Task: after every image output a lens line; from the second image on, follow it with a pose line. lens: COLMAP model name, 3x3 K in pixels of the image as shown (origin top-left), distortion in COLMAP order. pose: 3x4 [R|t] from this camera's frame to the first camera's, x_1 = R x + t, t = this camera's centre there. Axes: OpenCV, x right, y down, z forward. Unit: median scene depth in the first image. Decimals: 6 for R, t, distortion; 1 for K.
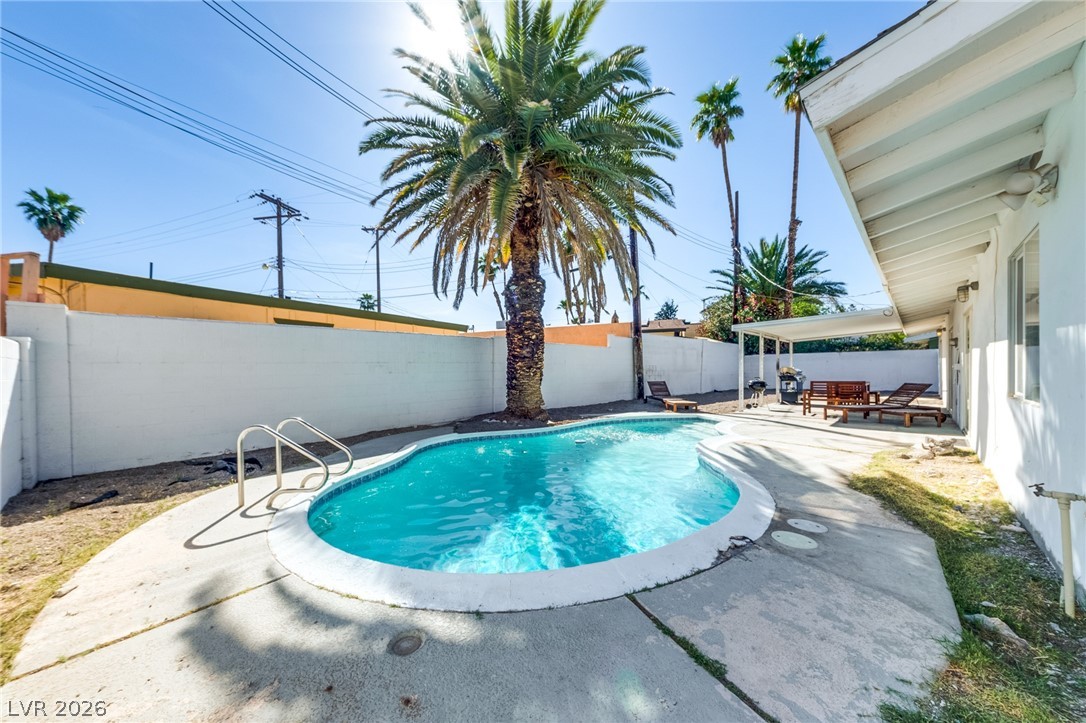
lens RADIAL K [[350.2, 0, 527.8], [0, 350.2, 380.5], [0, 0, 1]] dist [0.000658, 0.000047]
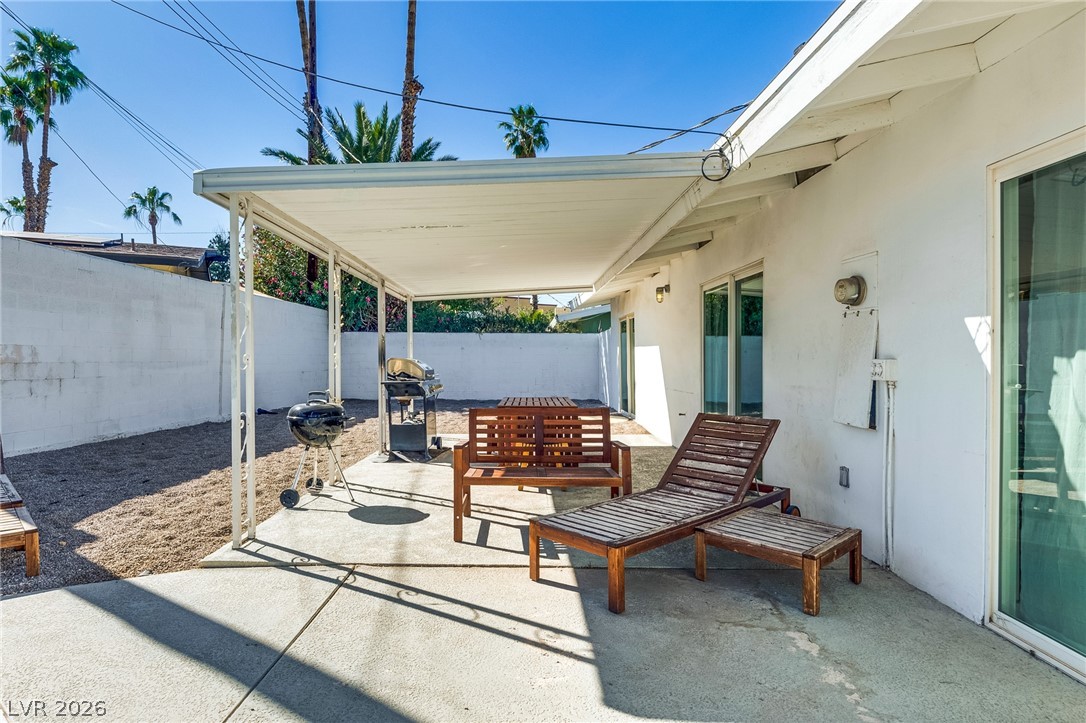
lens RADIAL K [[398.5, 0, 537.2], [0, 398.5, 369.1], [0, 0, 1]] dist [0.000156, -0.000075]
pose [[0.577968, -0.014866, 0.815924, 0.356879], [0.009983, 0.999888, 0.011146, -0.023473], [-0.815998, 0.001703, 0.578052, 0.476795]]
